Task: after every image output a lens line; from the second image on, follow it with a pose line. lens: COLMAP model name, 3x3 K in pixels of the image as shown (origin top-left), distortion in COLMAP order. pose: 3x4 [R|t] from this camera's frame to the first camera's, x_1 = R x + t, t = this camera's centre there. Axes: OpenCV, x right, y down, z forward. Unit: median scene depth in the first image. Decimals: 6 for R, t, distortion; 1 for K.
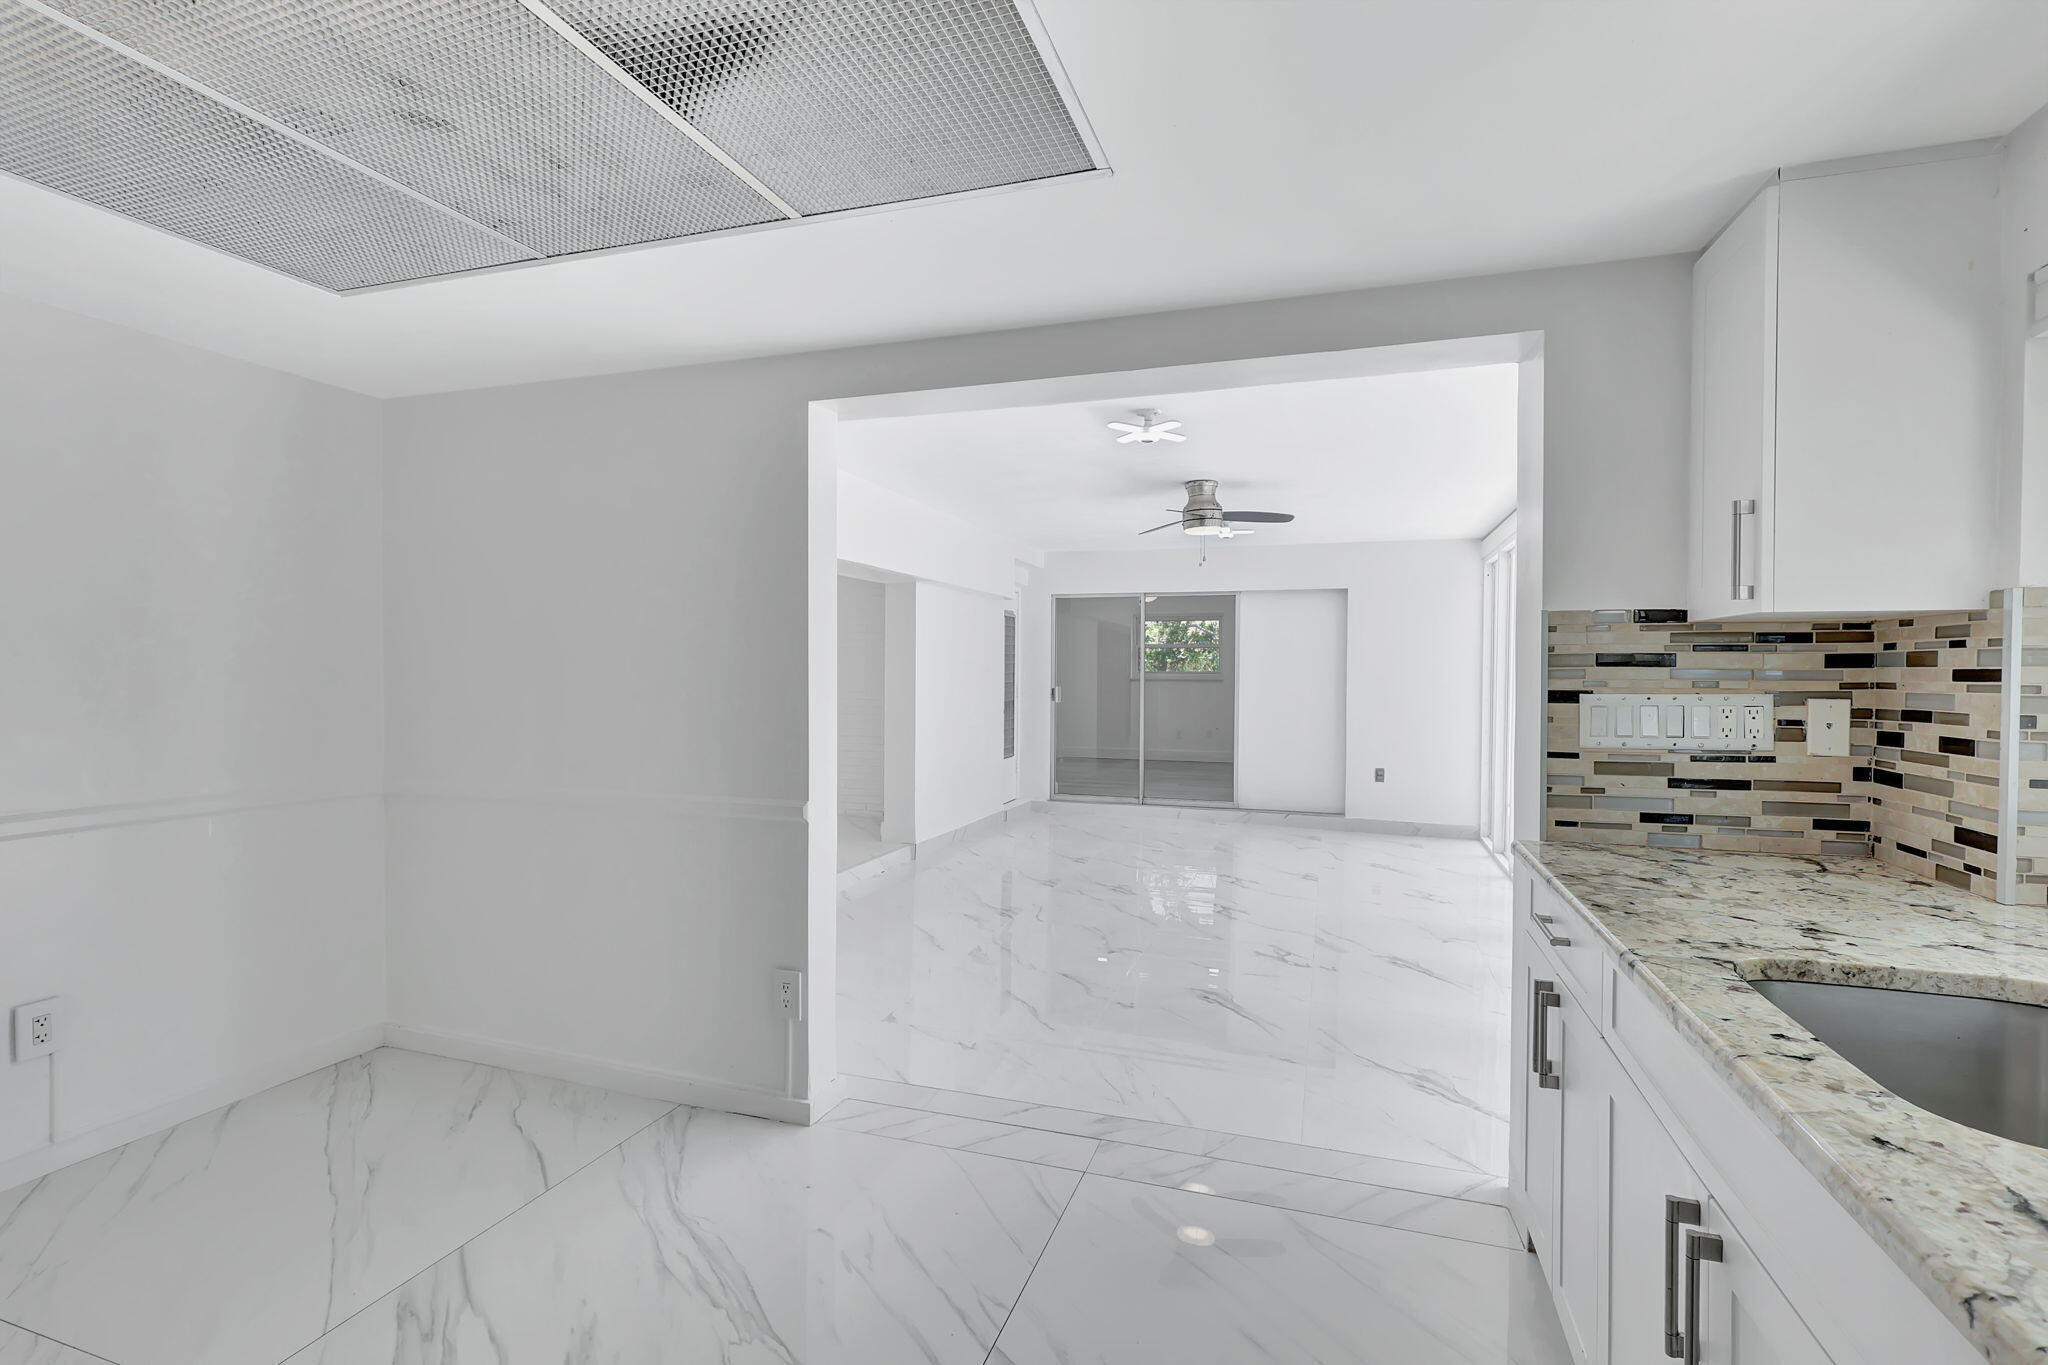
lens RADIAL K [[944.4, 0, 1027.3], [0, 944.4, 684.6], [0, 0, 1]] dist [-0.000729, -0.000263]
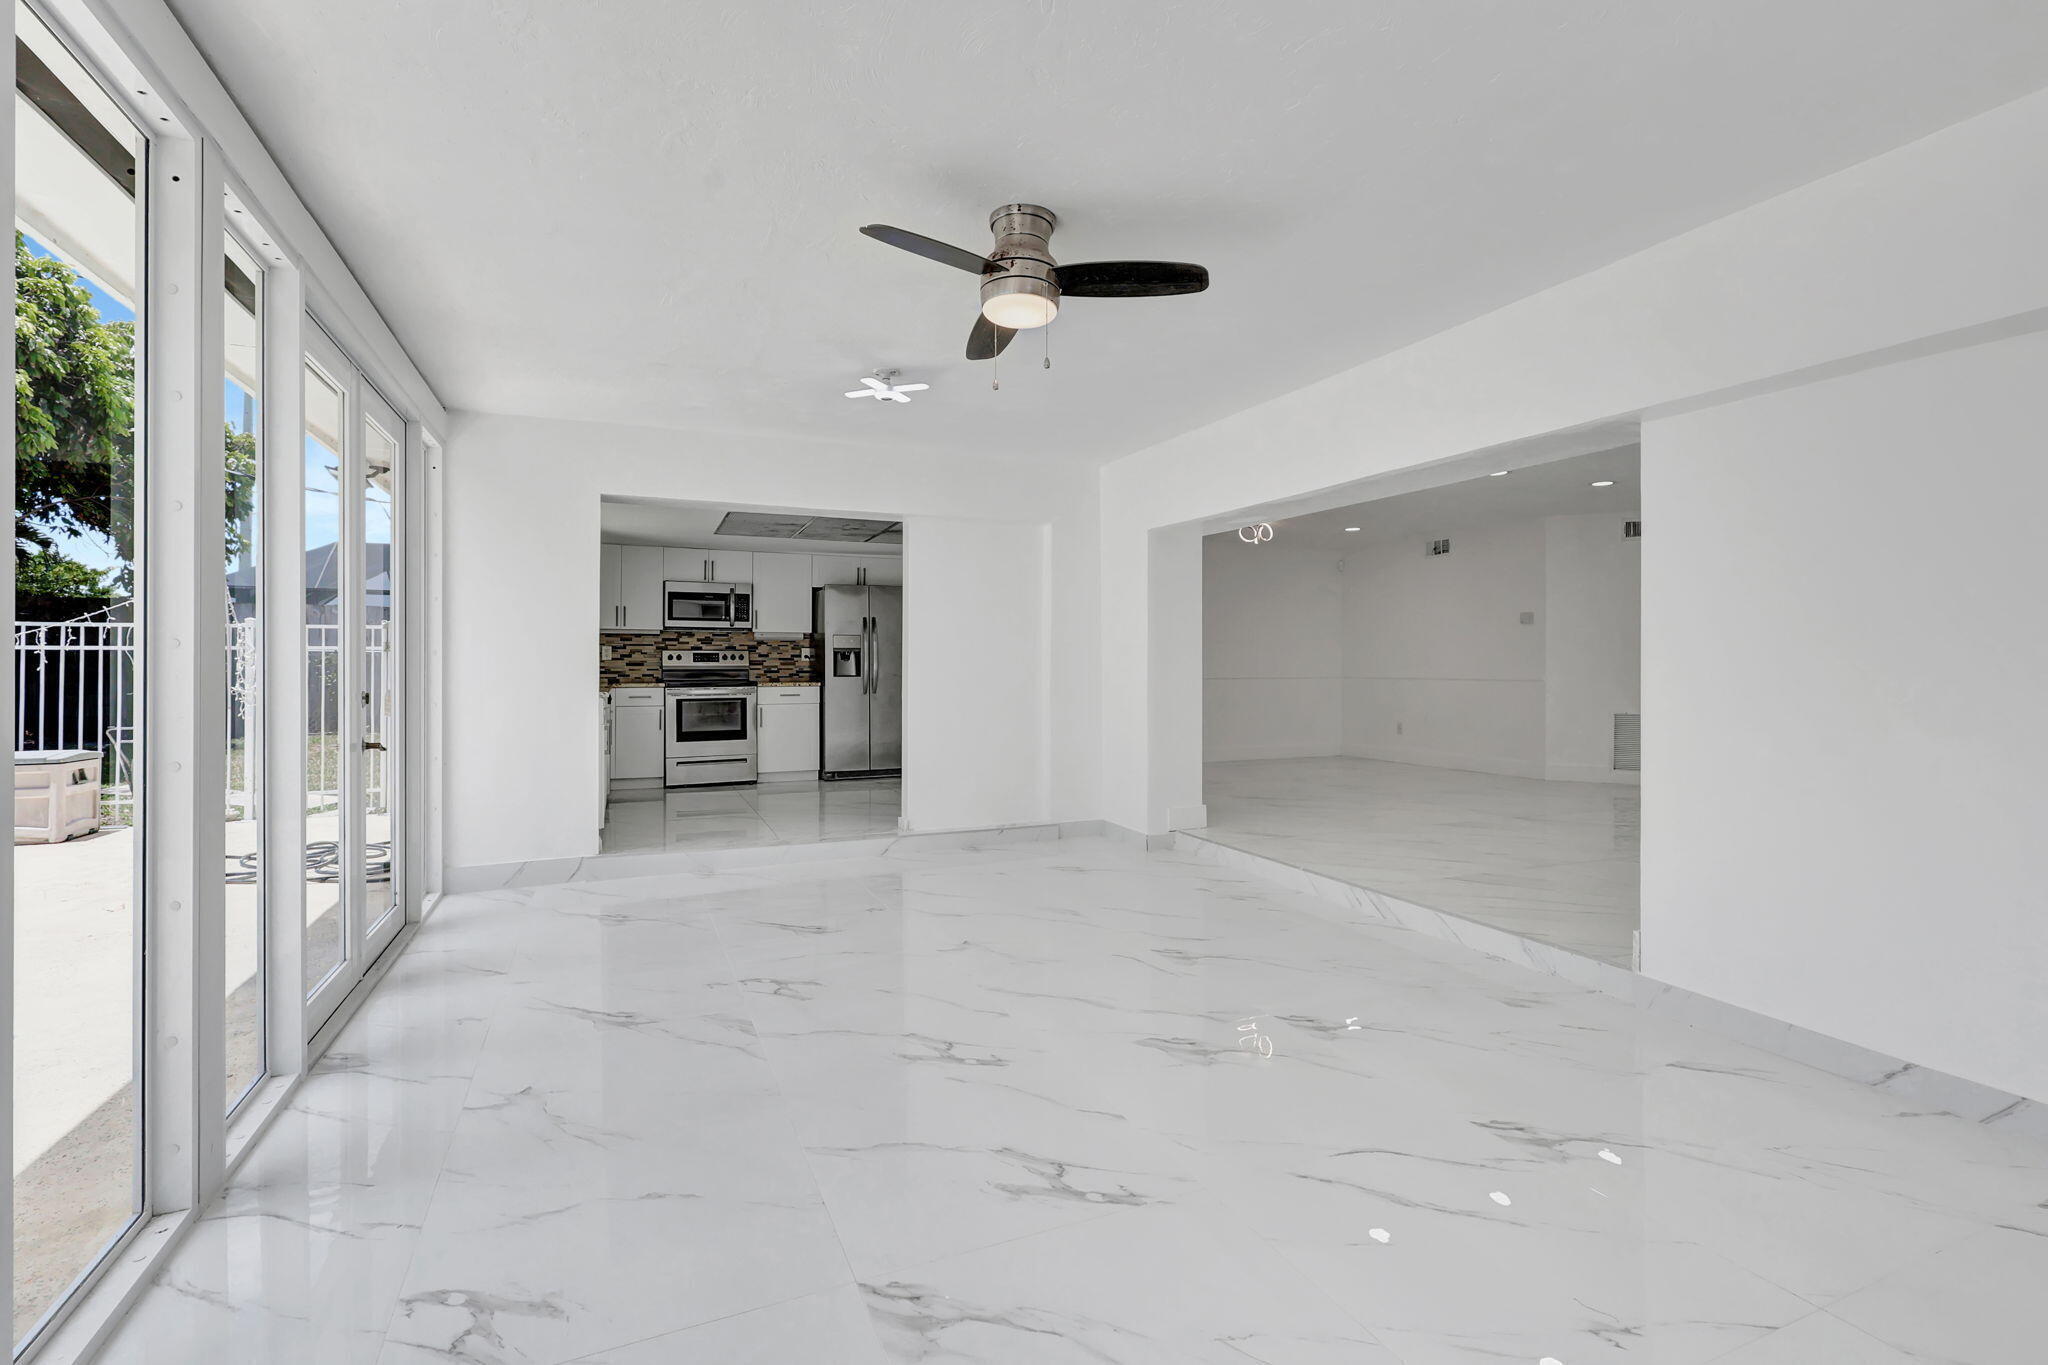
lens RADIAL K [[950.2, 0, 1030.1], [0, 950.2, 660.1], [0, 0, 1]] dist [0.001153, -0.000216]
pose [[-0.748546, -0.008288, -0.663031, 0.714418], [-0.014028, 0.999896, 0.003339, 0.023473], [0.662934, 0.011800, -0.748585, 1.932103]]
